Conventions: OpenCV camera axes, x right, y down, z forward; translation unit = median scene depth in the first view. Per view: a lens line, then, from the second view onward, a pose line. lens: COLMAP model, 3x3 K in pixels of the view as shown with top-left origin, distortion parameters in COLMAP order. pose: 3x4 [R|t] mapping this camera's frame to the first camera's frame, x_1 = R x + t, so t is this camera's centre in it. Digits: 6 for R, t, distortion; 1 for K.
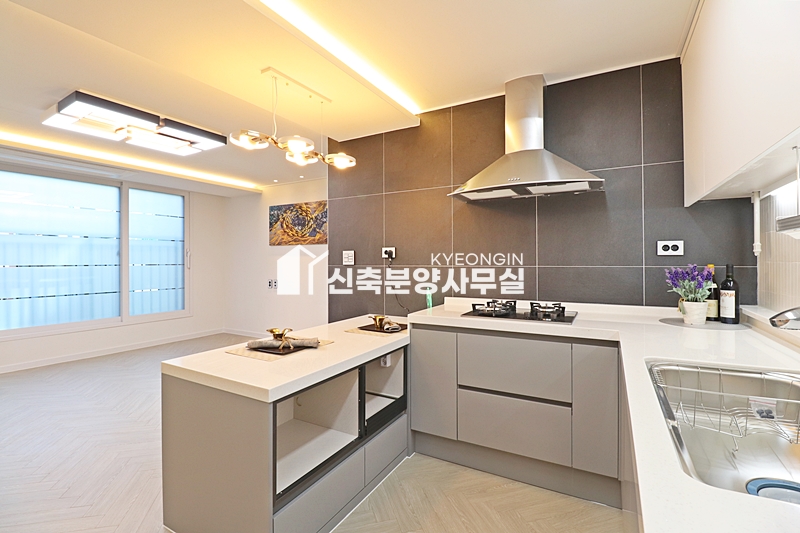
lens RADIAL K [[369.0, 0, 402.2], [0, 369.0, 259.7], [0, 0, 1]] dist [-0.003482, -0.011709]
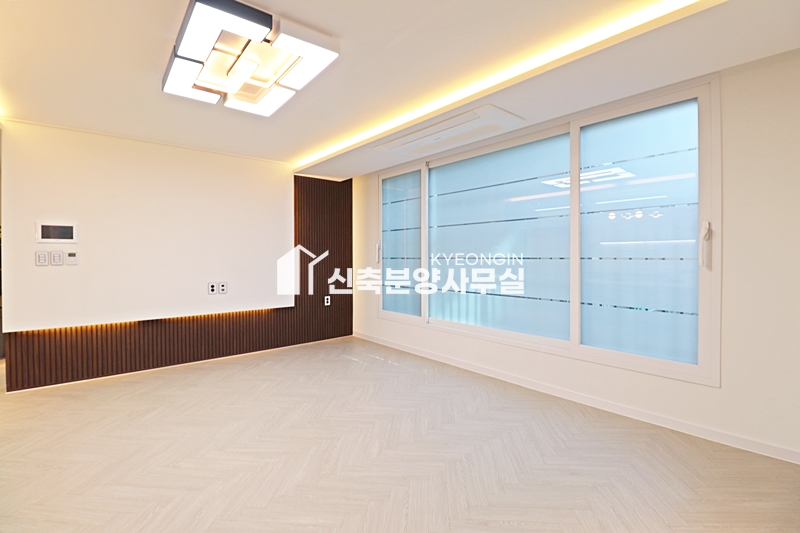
lens RADIAL K [[369.0, 0, 396.3], [0, 369.0, 255.9], [0, 0, 1]] dist [-0.003482, -0.011709]
pose [[-0.350928, 0.006069, -0.936383, -0.179792], [0.009531, 0.999950, 0.002910, 0.014584], [0.936354, -0.007903, -0.350969, 1.925373]]
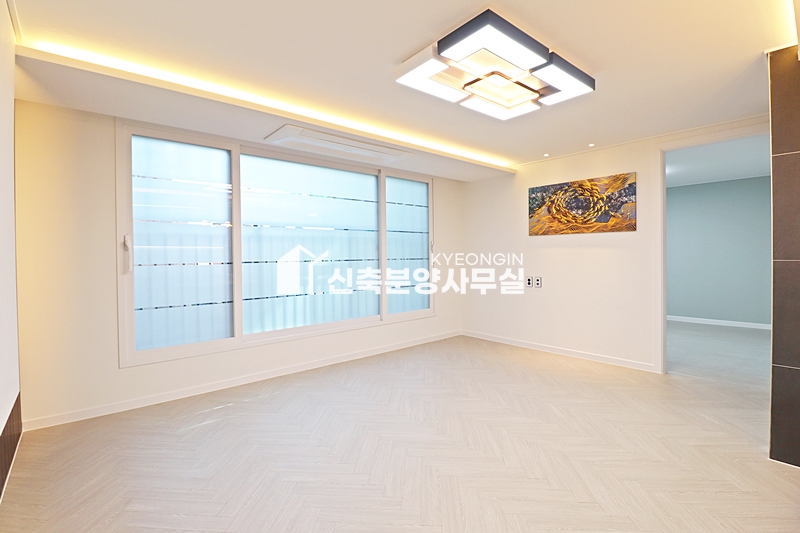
lens RADIAL K [[369.0, 0, 399.2], [0, 369.0, 260.6], [0, 0, 1]] dist [-0.003482, -0.011709]
pose [[0.939931, -0.001601, -0.341360, -0.816230], [0.008810, 0.999770, 0.019568, -0.002211], [0.341250, -0.021400, 0.939729, 0.276506]]
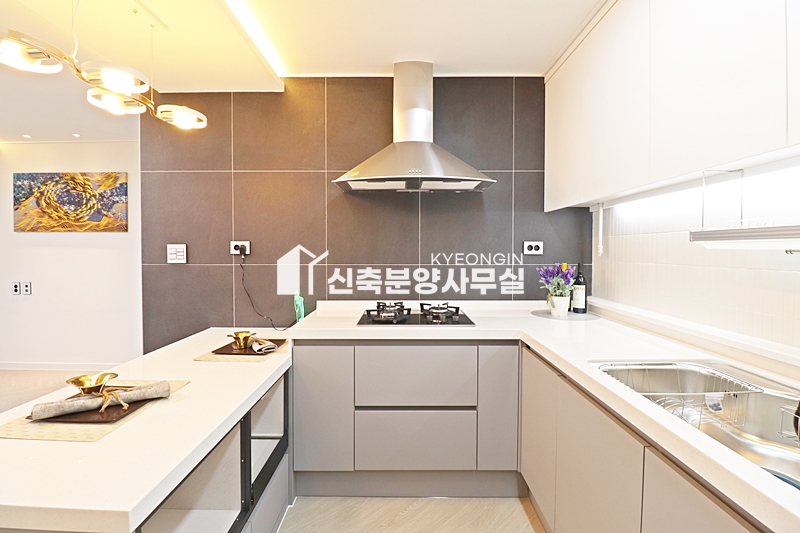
lens RADIAL K [[369.0, 0, 402.1], [0, 369.0, 259.2], [0, 0, 1]] dist [-0.003482, -0.011709]
pose [[0.874132, -0.006219, 0.485649, -0.144956], [-0.006141, 0.999697, 0.023856, -0.019457], [-0.485650, -0.023836, 0.873829, 0.184666]]
